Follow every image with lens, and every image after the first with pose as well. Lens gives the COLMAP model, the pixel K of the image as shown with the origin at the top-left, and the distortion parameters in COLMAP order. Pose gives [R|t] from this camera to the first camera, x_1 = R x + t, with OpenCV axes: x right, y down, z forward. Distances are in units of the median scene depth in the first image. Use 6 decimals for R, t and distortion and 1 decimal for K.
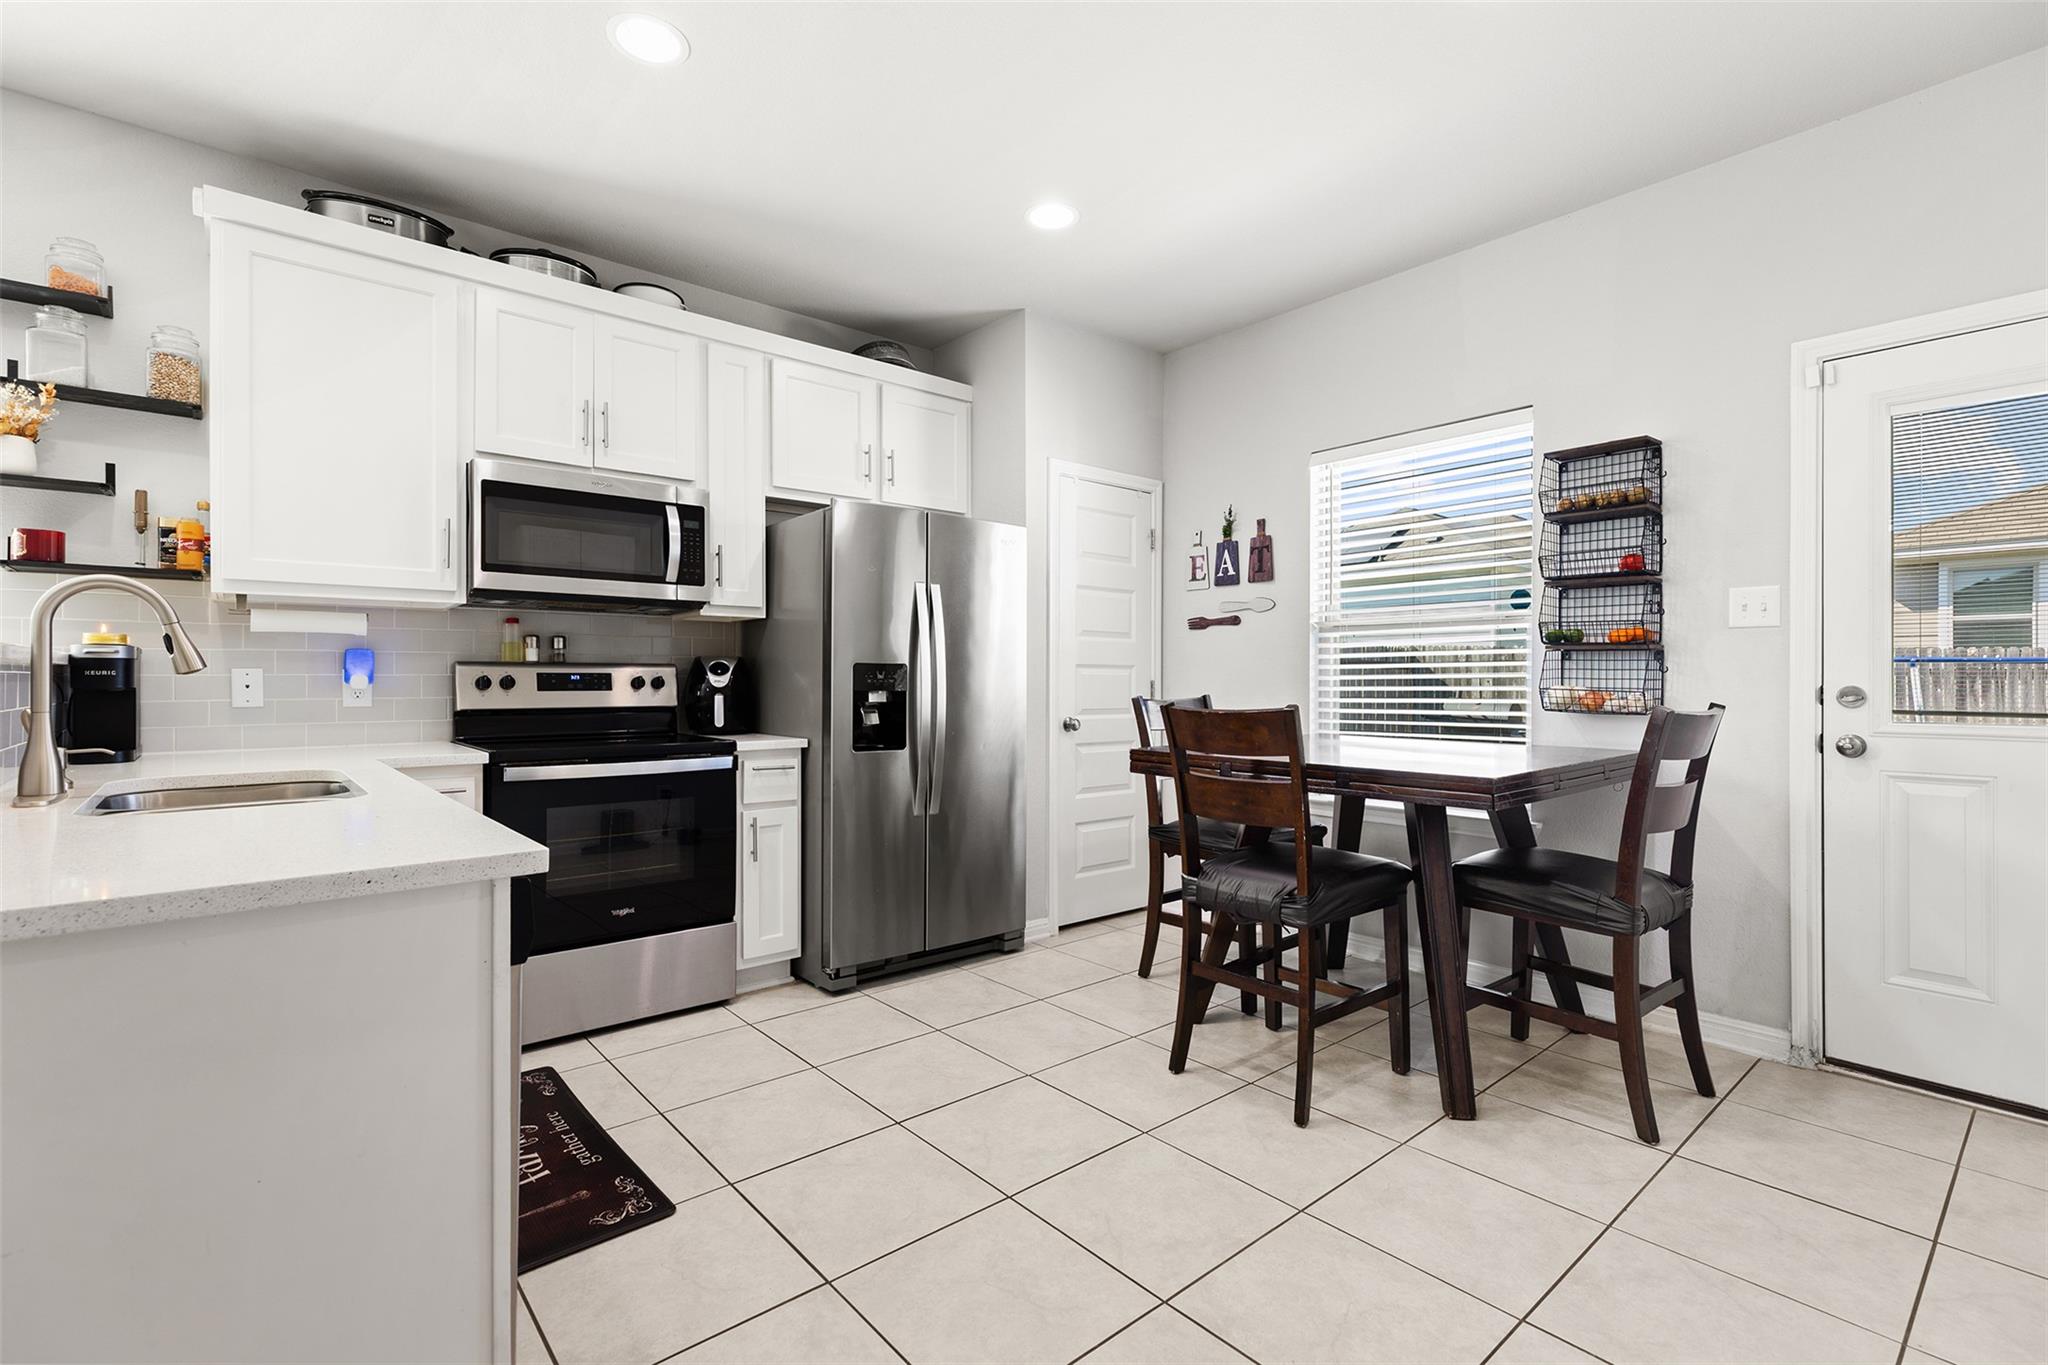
lens RADIAL K [[926.0, 0, 1024.0], [0, 926.0, 682.5], [0, 0, 1]] dist [0.001996, 0.000187]
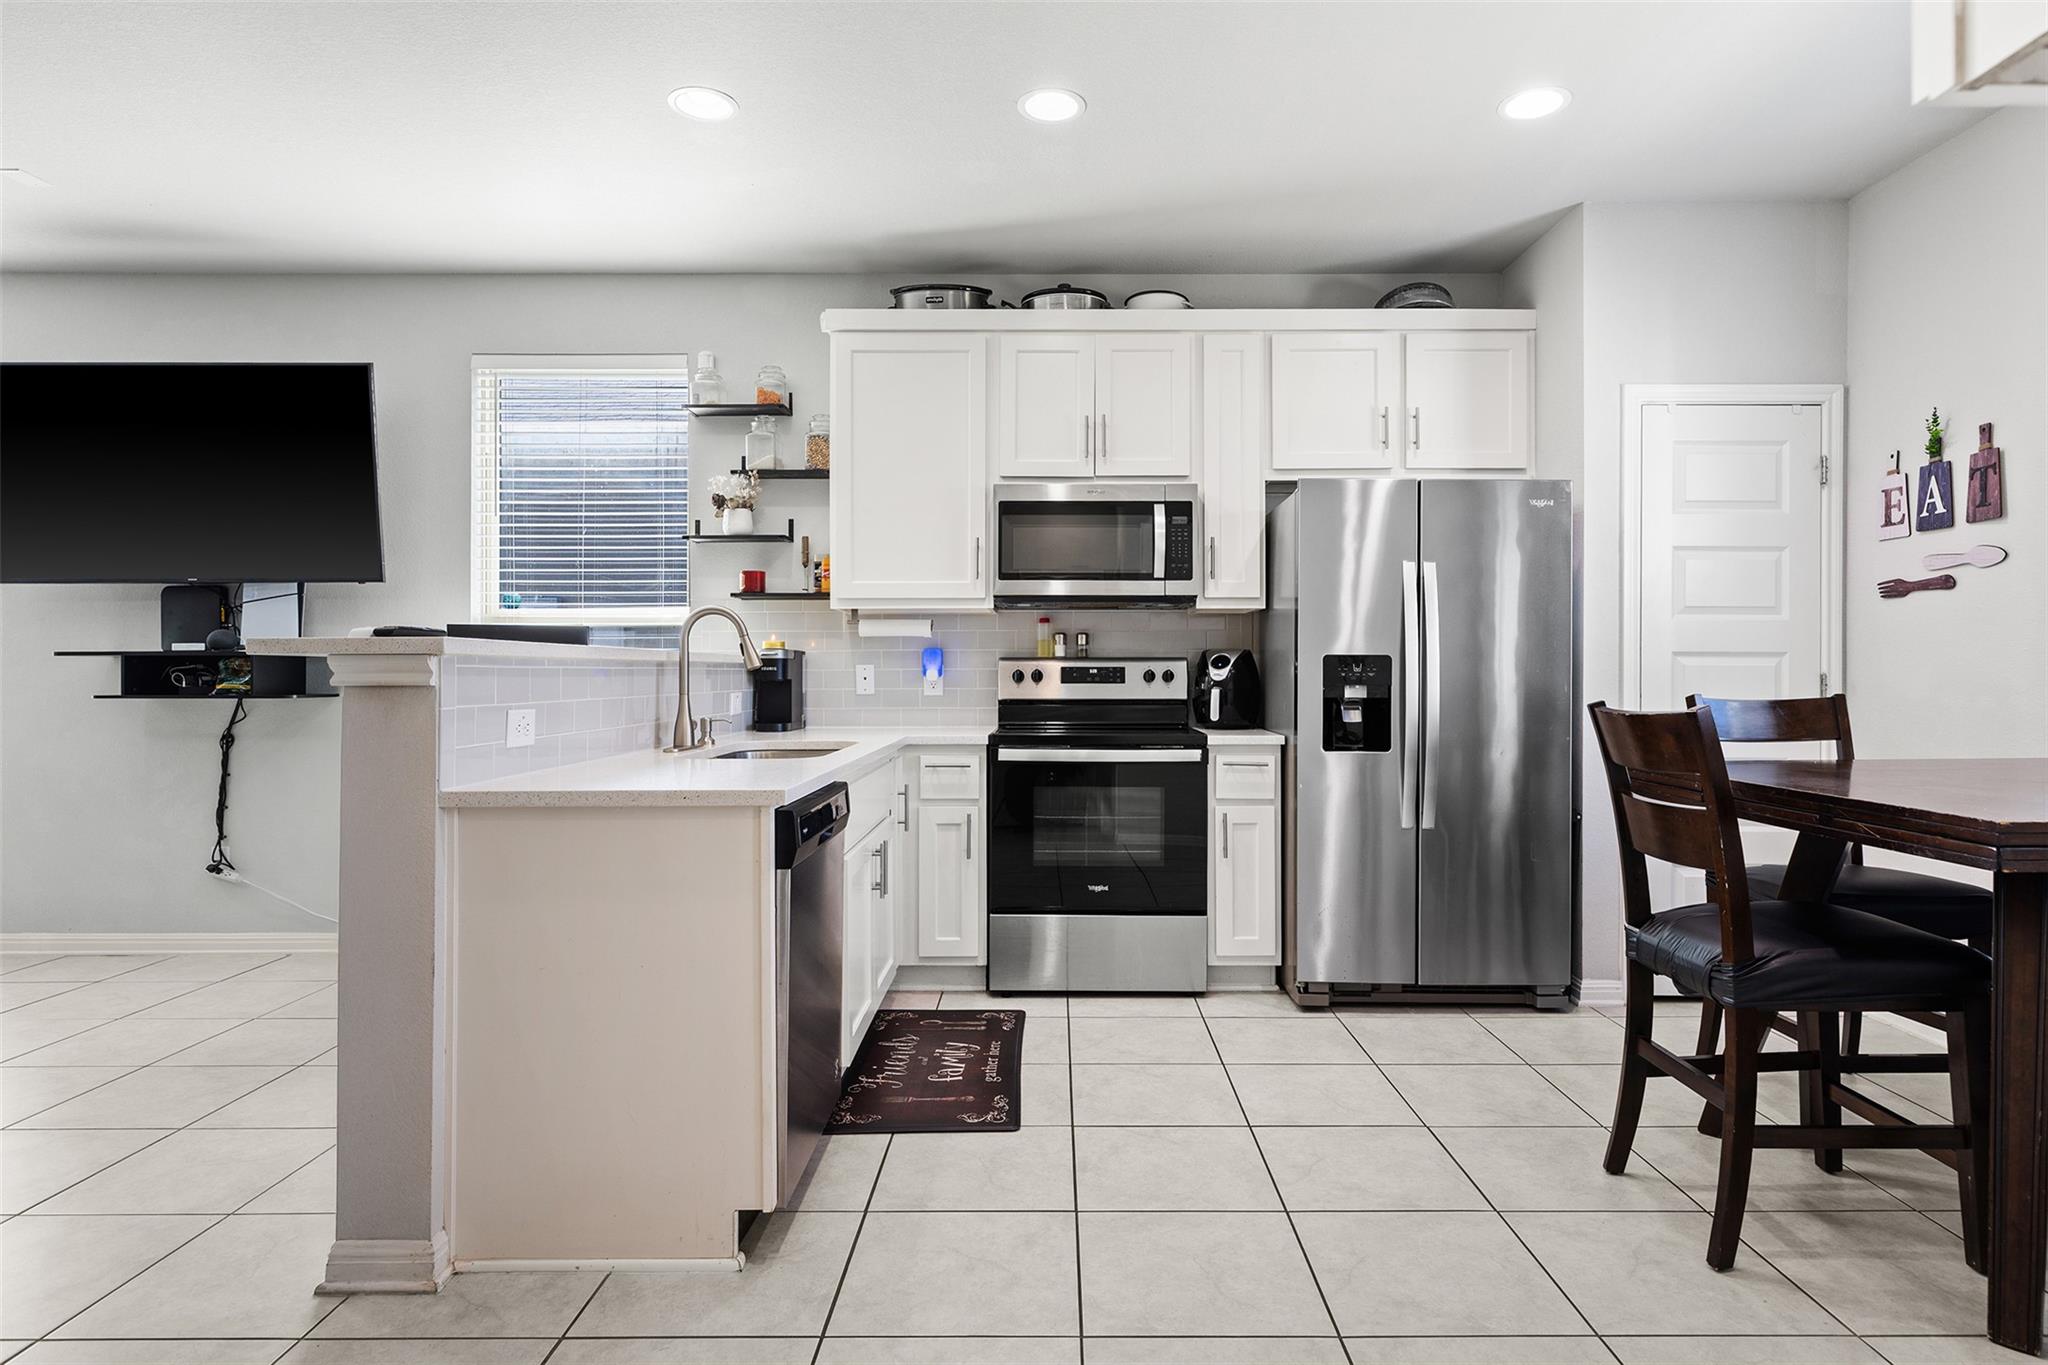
lens RADIAL K [[1120.4, 0, 1047.6], [0, 1120.4, 677.3], [0, 0, 1]] dist [-0.002306, -0.000708]
pose [[0.758290, 0.001455, -0.651915, 0.335897], [-0.000686, 0.999999, 0.001434, -0.000104], [0.651917, -0.000640, 0.758290, -0.025281]]
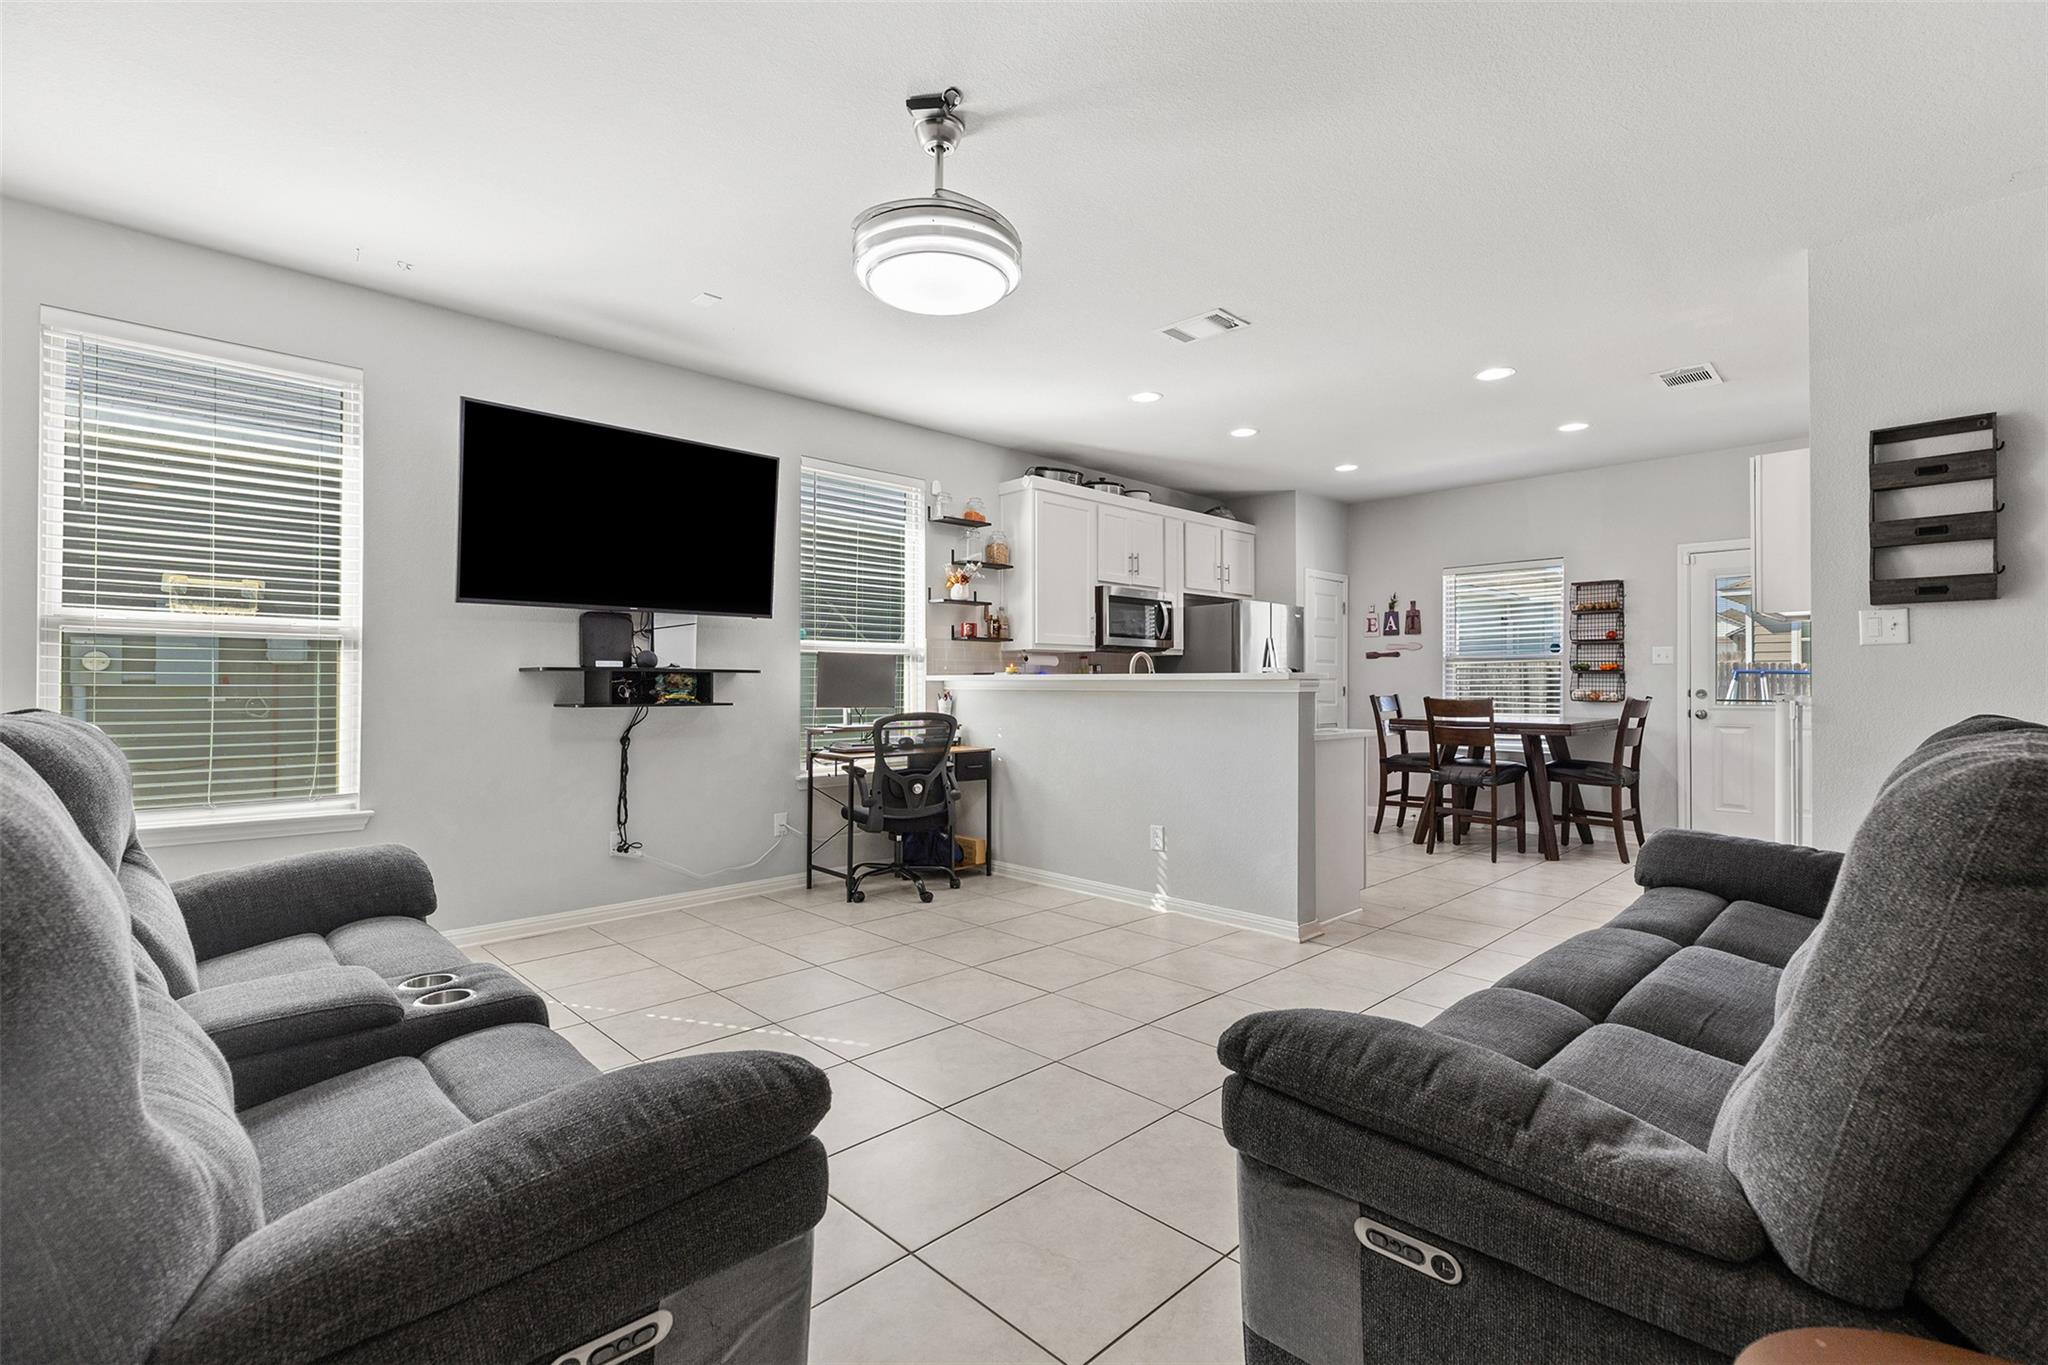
lens RADIAL K [[926.0, 0, 1024.0], [0, 926.0, 682.5], [0, 0, 1]] dist [0.001996, 0.000187]
pose [[0.997871, 0.001019, 0.065208, -0.821438], [-0.000733, 0.999990, -0.004400, -0.002093], [-0.065212, 0.004343, 0.997862, -1.036177]]
